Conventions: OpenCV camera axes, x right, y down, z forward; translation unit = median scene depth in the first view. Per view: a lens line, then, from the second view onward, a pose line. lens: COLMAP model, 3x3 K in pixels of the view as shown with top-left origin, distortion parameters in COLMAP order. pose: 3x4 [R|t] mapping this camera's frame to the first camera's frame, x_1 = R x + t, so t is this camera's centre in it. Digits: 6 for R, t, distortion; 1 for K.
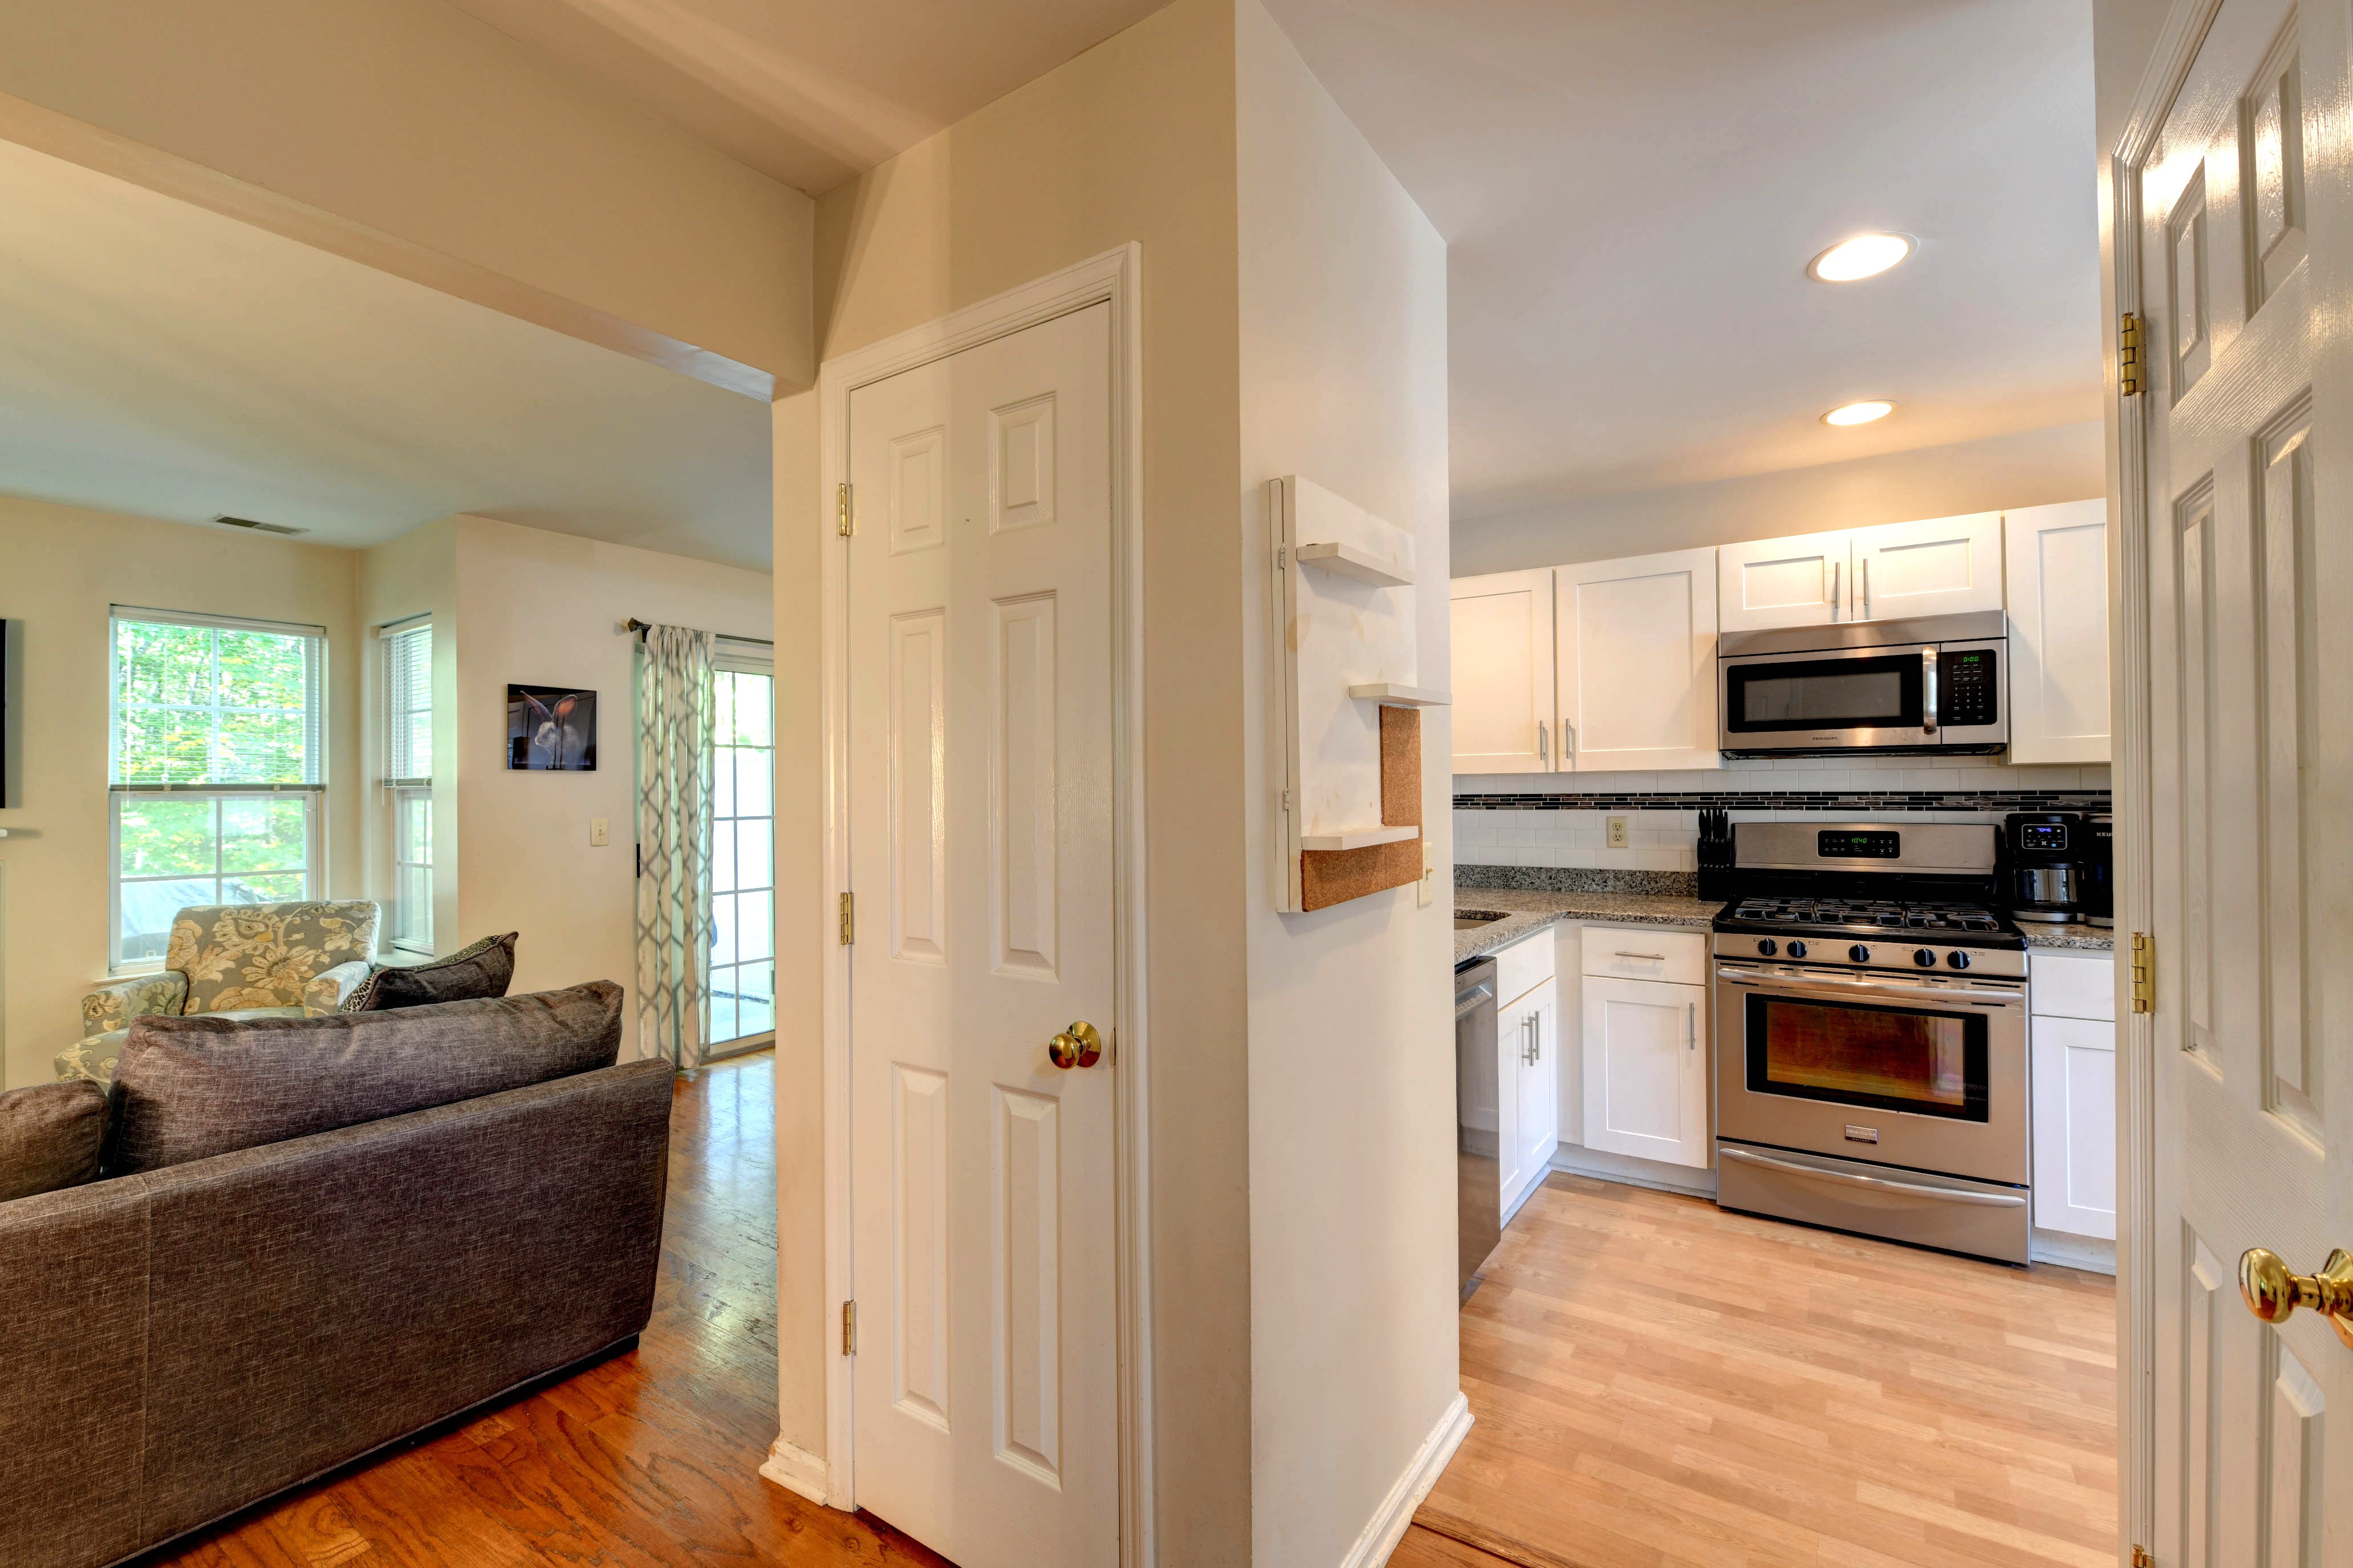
lens RADIAL K [[1002.2, 0, 1180.0], [0, 1002.2, 783.4], [0, 0, 1]] dist [-0.014511, -0.000342]
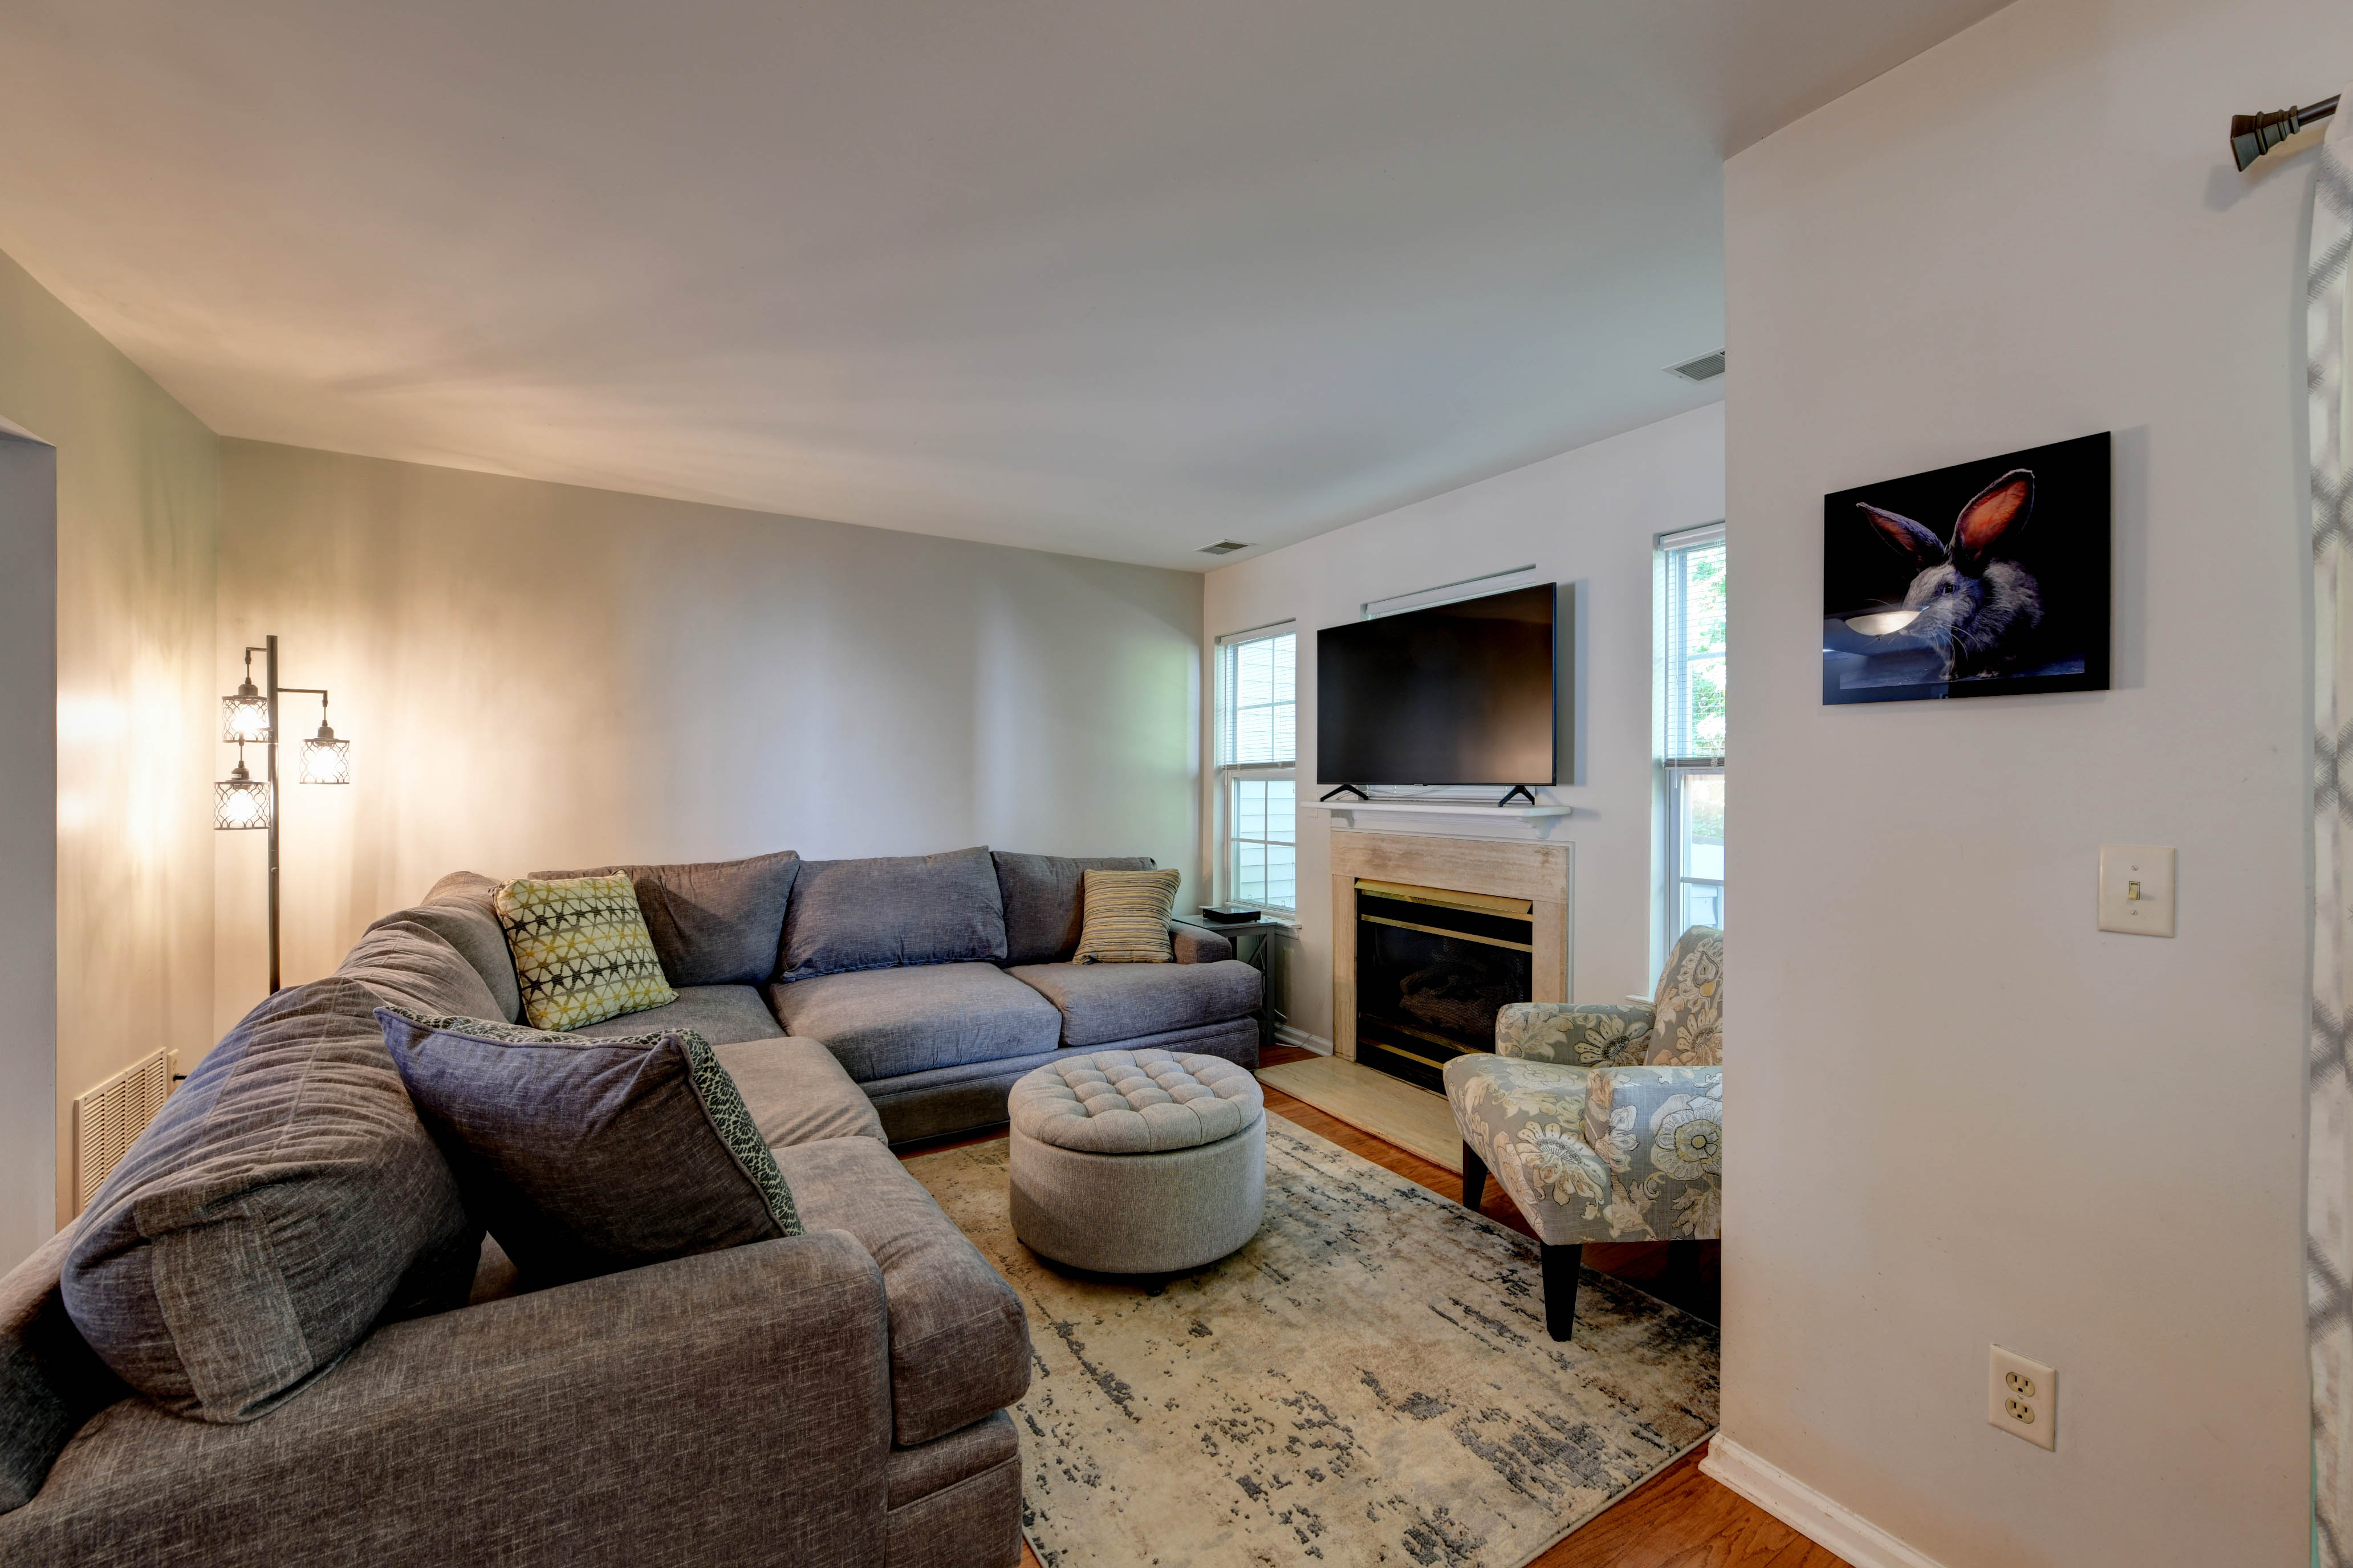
lens RADIAL K [[942.2, 0, 1205.0], [0, 942.2, 782.0], [0, 0, 1]] dist [-0.002250, -0.002683]
pose [[-0.403205, 0.006986, -0.915083, -0.270077], [0.007433, 0.999963, 0.004359, 0.016788], [0.915080, -0.005044, -0.403242, 1.129481]]
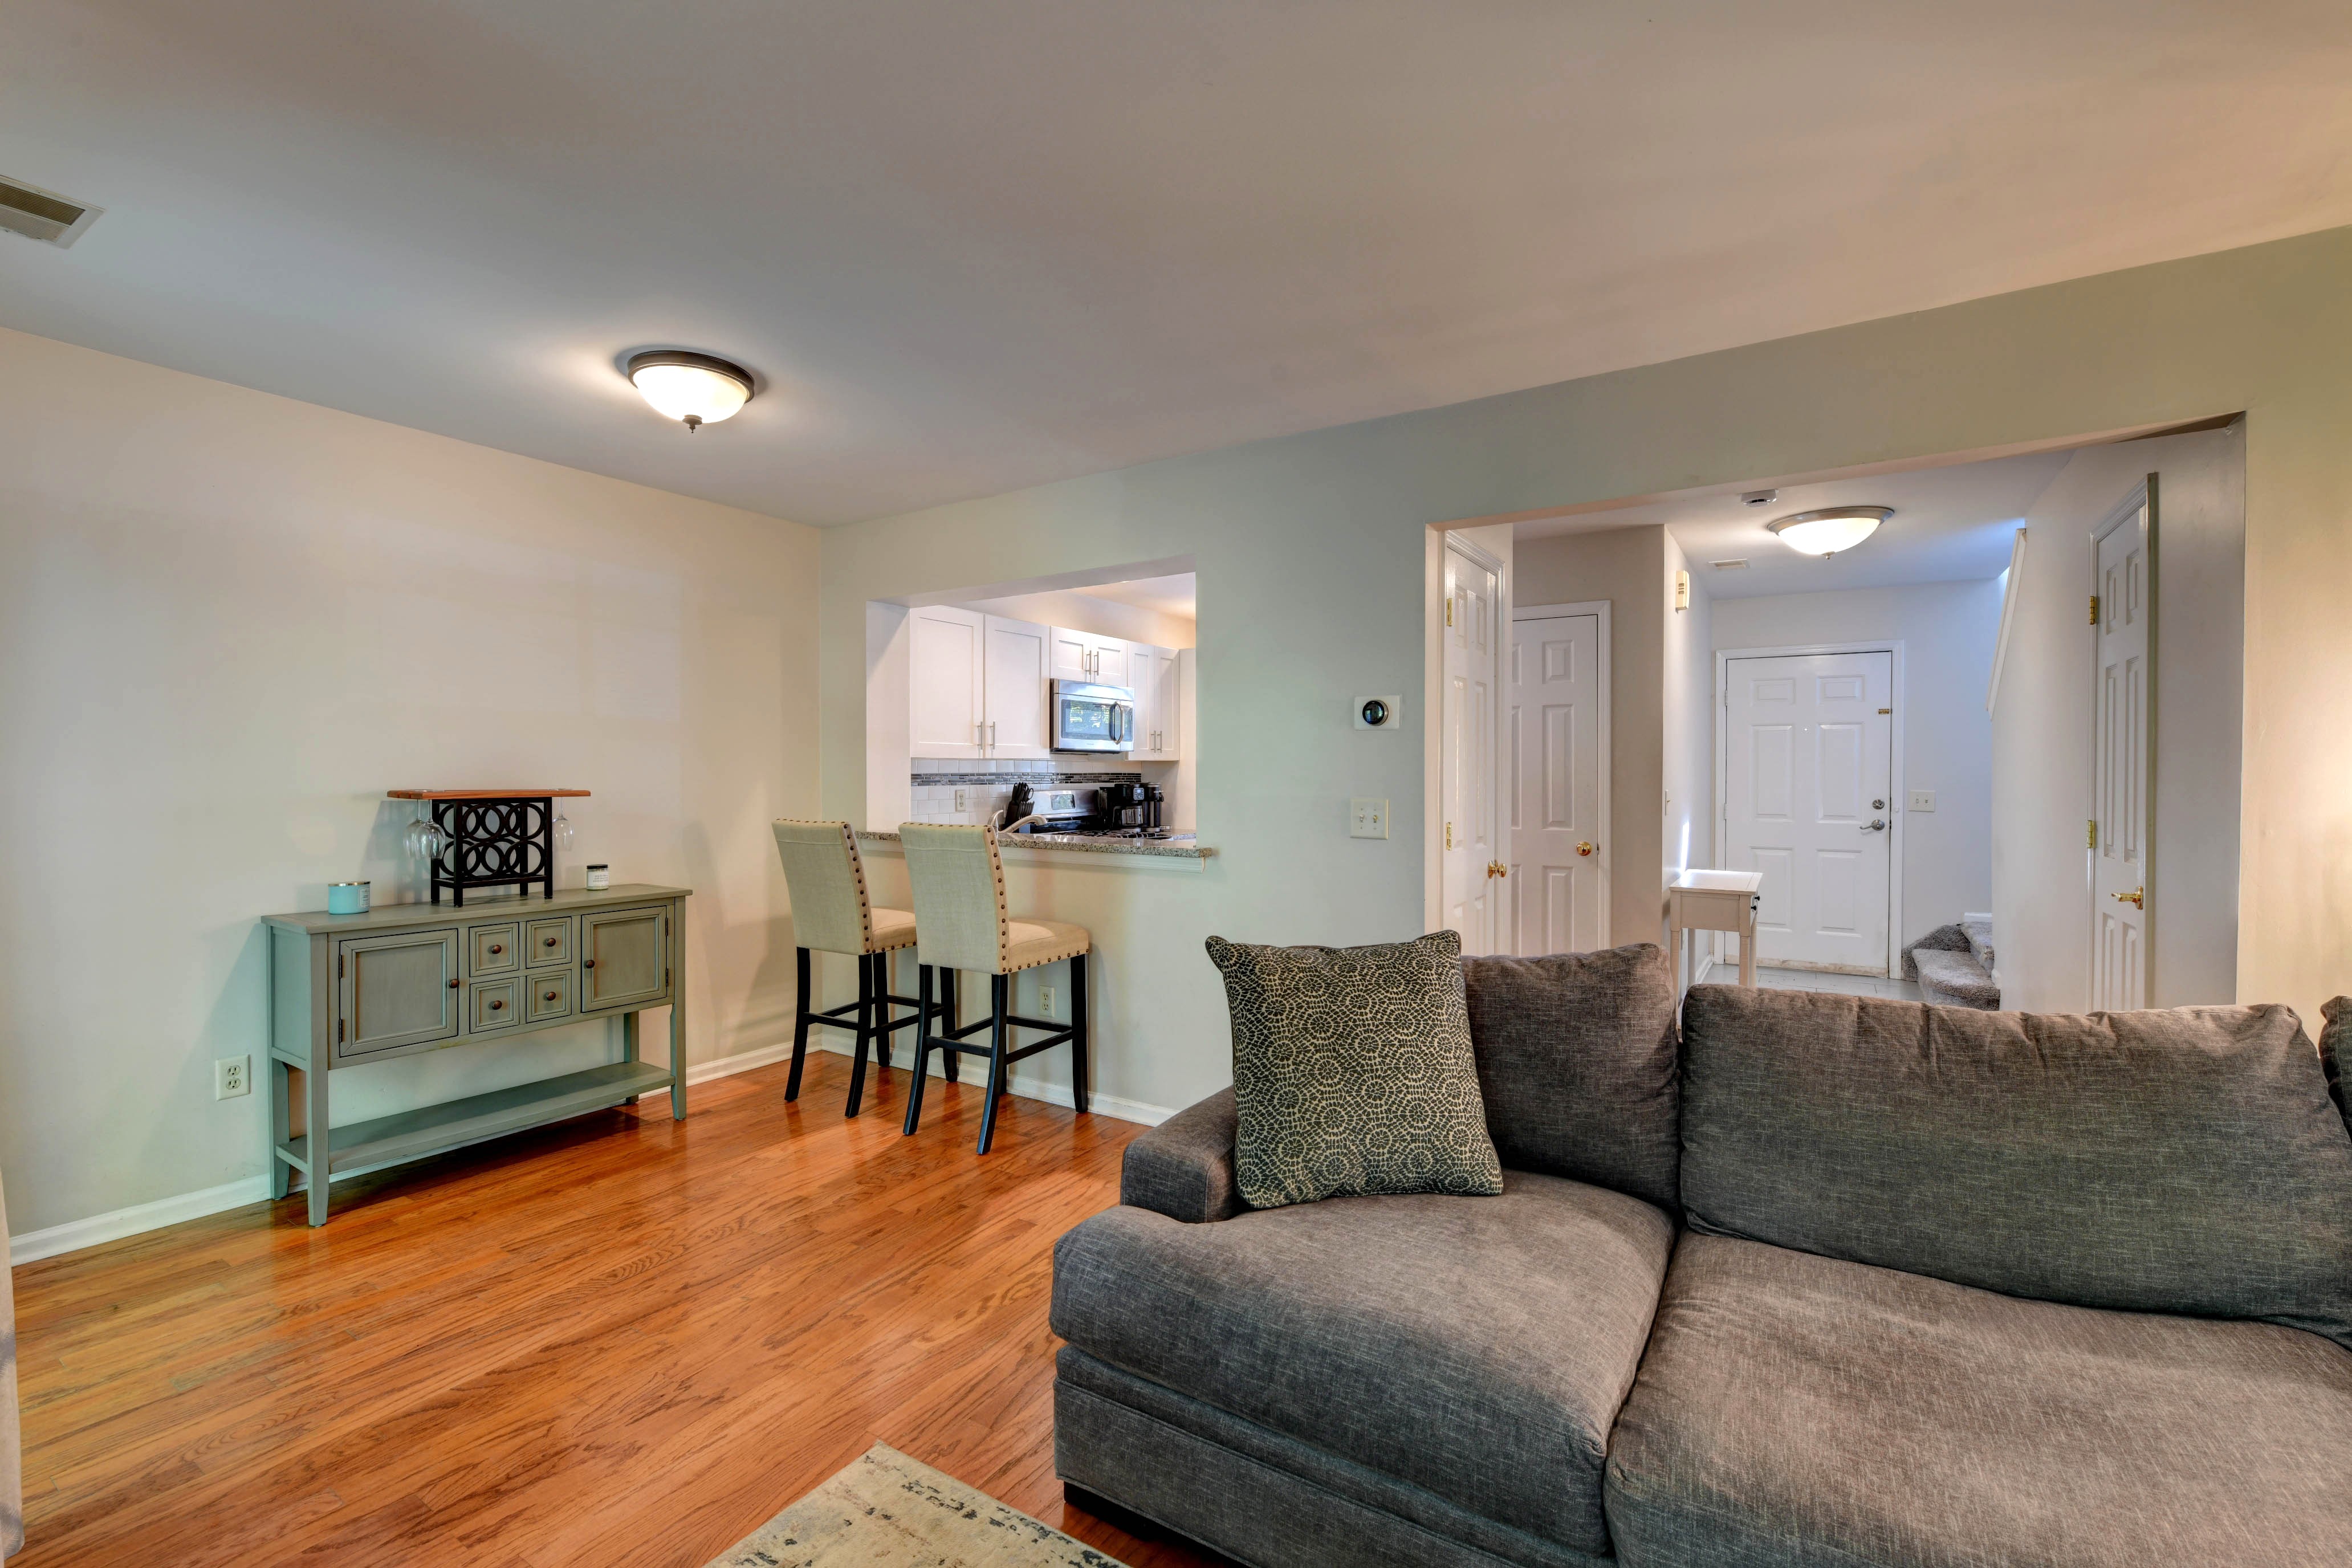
lens RADIAL K [[1010.4, 0, 1176.0], [0, 1010.4, 784.0], [0, 0, 1]] dist [-0.012880, -0.000001]
pose [[-0.025307, -0.007019, 0.999655, -1.158744], [-0.010654, 0.999920, 0.006751, 0.013746], [-0.999623, -0.010480, -0.025380, 0.824555]]
